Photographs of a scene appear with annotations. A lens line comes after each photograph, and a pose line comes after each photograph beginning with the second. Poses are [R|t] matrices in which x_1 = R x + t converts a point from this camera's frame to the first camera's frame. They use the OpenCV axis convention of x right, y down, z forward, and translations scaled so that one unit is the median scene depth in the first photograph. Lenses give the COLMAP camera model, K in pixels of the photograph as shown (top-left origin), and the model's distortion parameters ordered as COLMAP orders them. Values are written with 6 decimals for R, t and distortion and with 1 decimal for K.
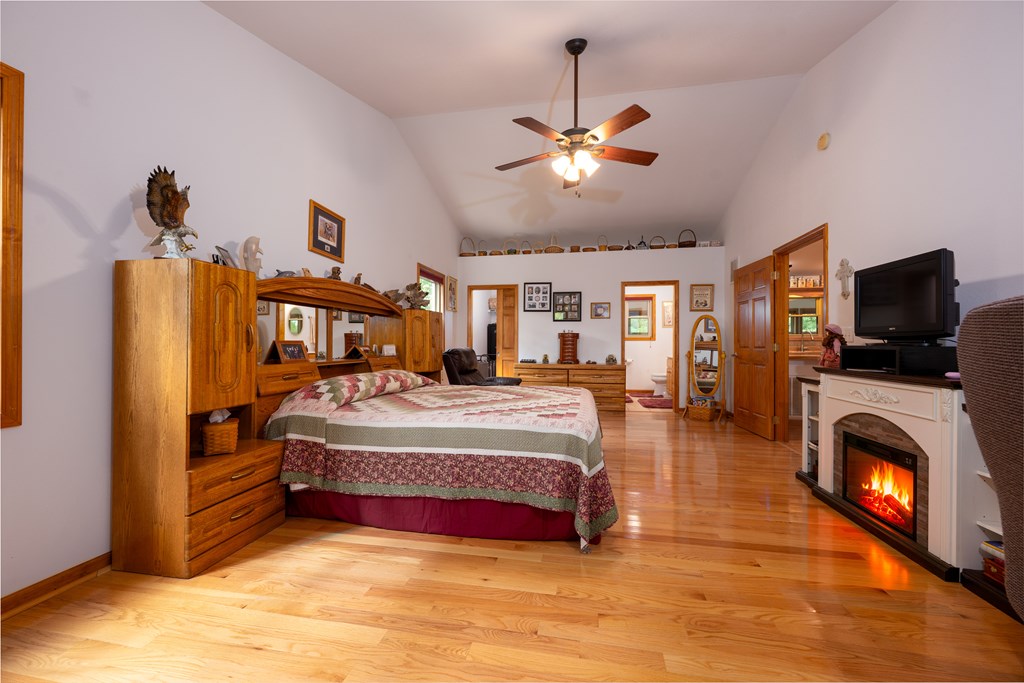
lens RADIAL K [[406.4, 0, 512.0], [0, 406.4, 341.5], [0, 0, 1]] dist [0.000202, 0.000008]
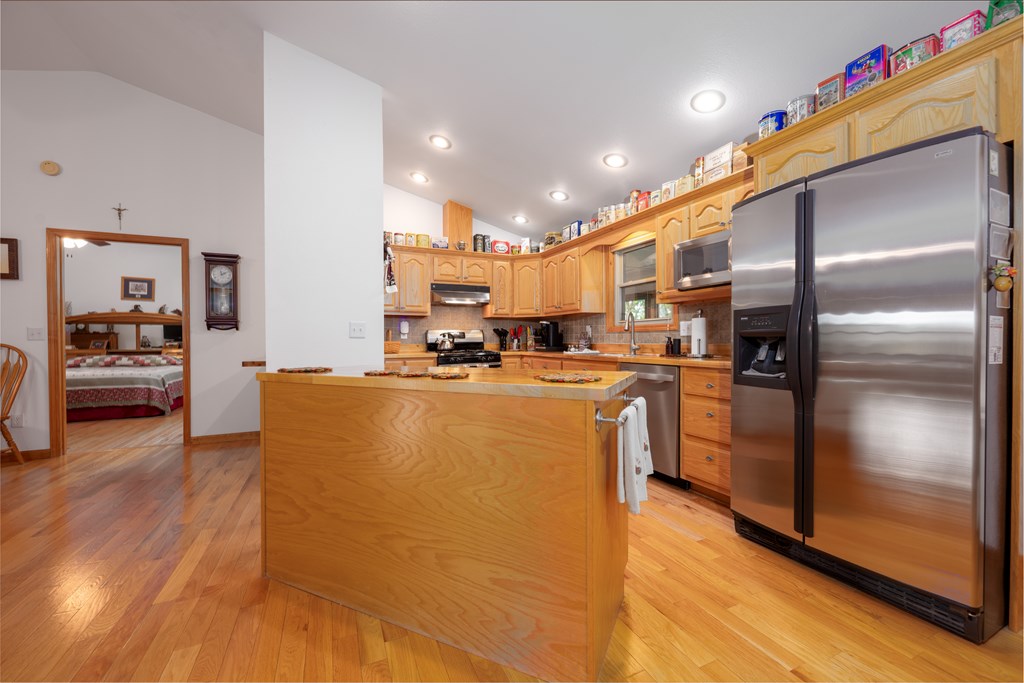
lens RADIAL K [[406.4, 0, 512.0], [0, 406.4, 341.5], [0, 0, 1]] dist [0.000202, 0.000008]
pose [[0.579419, -0.004932, -0.815015, 2.371124], [0.013541, 0.999902, 0.003576, 0.024308], [0.814917, -0.013108, 0.579429, 1.343434]]
